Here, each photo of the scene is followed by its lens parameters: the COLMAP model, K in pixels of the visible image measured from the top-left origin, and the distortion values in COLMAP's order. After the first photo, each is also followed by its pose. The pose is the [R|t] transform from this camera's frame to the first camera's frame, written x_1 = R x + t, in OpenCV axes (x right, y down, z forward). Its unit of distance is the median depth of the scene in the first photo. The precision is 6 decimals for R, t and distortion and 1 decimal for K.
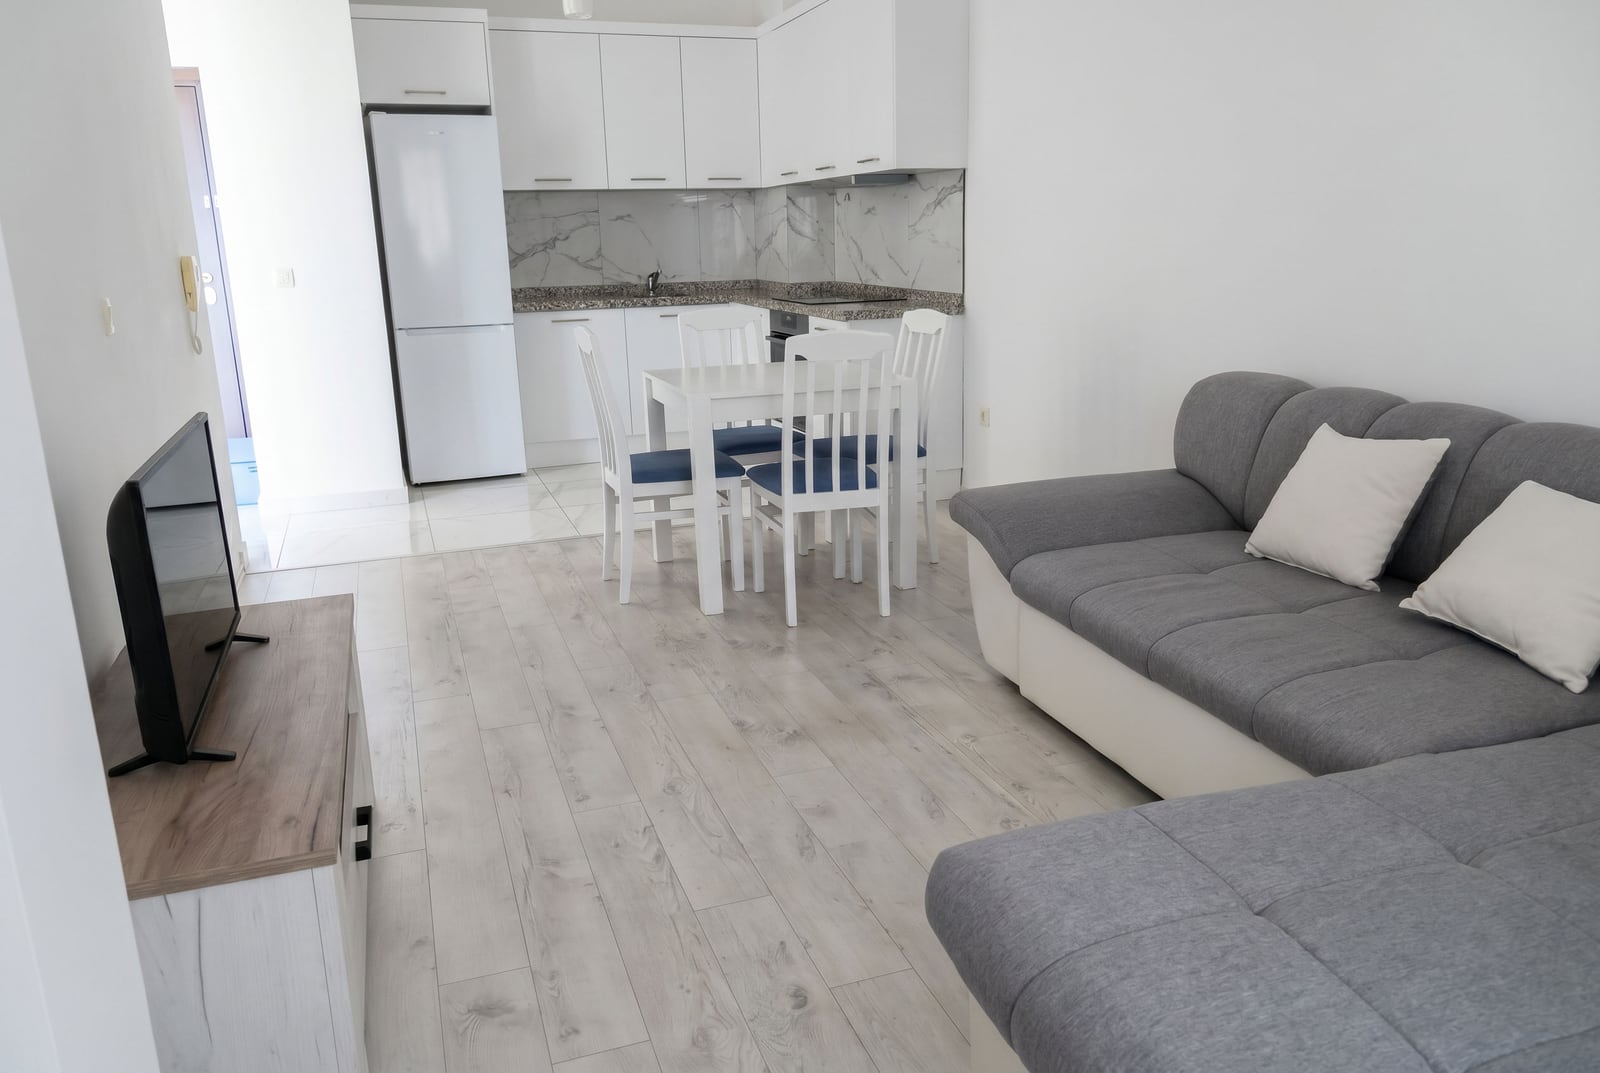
lens RADIAL K [[1128.5, 0, 797.5], [0, 1128.5, 535.8], [0, 0, 1]] dist [0.045587, -0.005455]
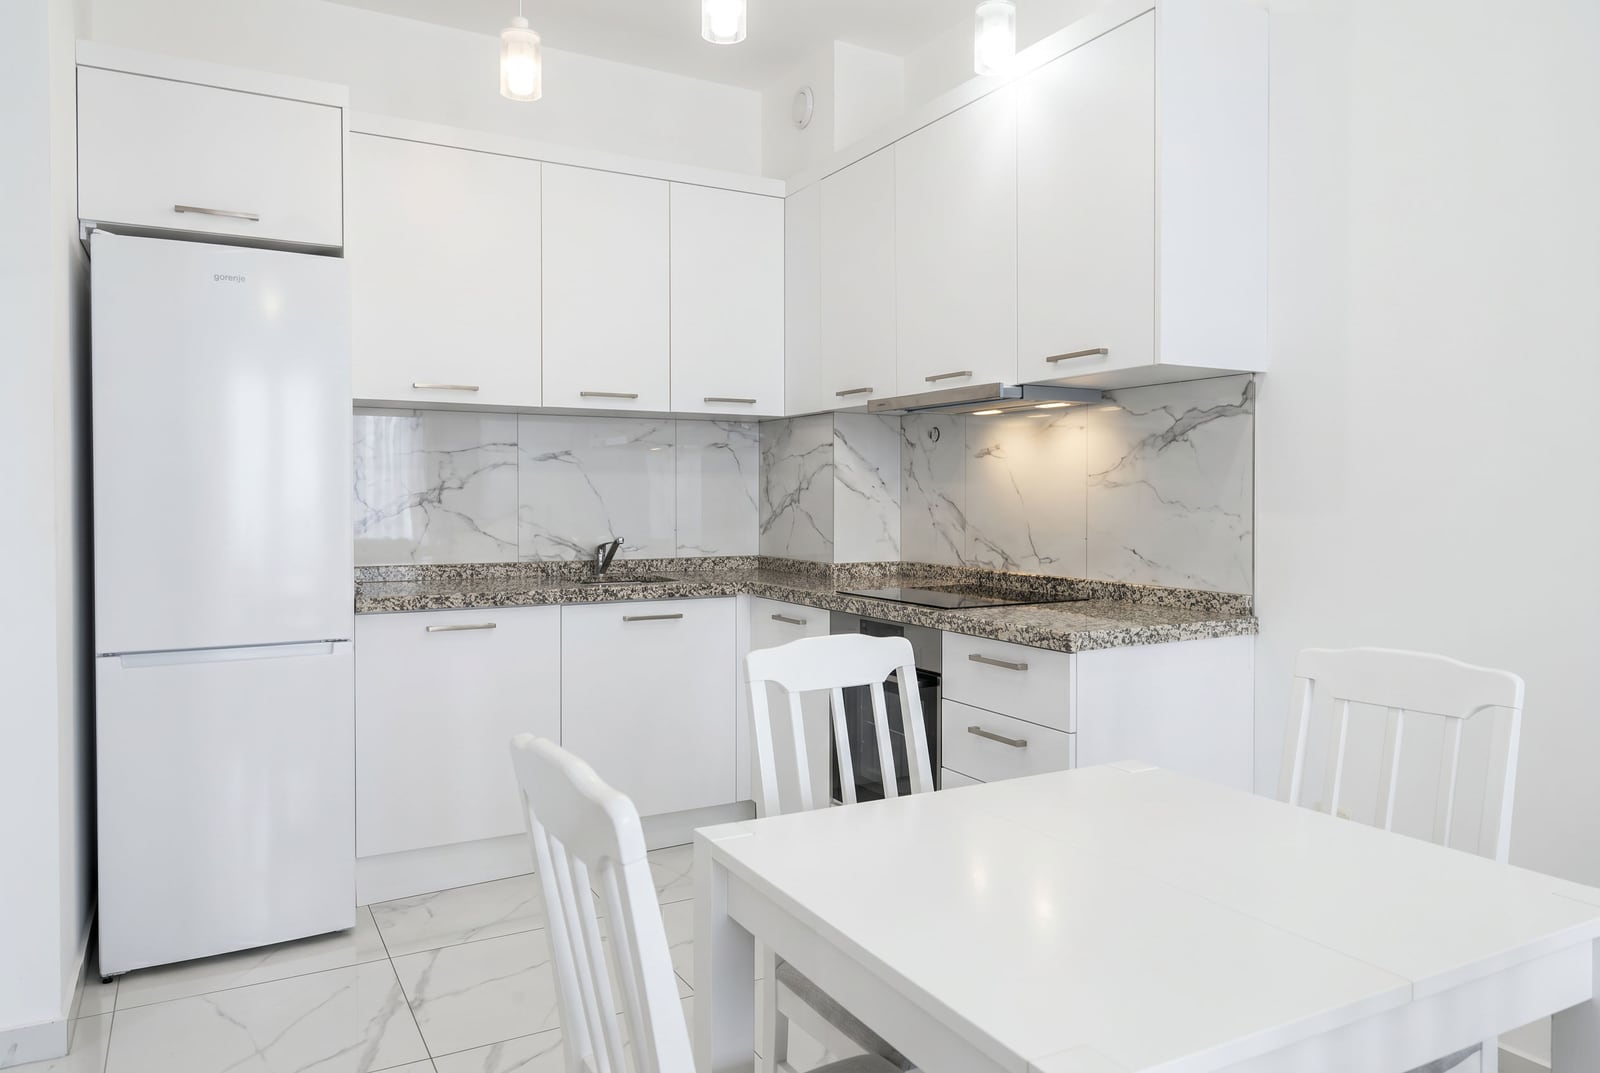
lens RADIAL K [[1128.5, 0, 802.5], [0, 1128.5, 532.5], [0, 0, 1]] dist [0.045587, -0.005455]
pose [[0.988976, 0.016249, 0.147179, -0.118755], [0.018761, 0.972199, -0.233405, -0.103095], [-0.146880, 0.233593, 0.961177, 0.433068]]
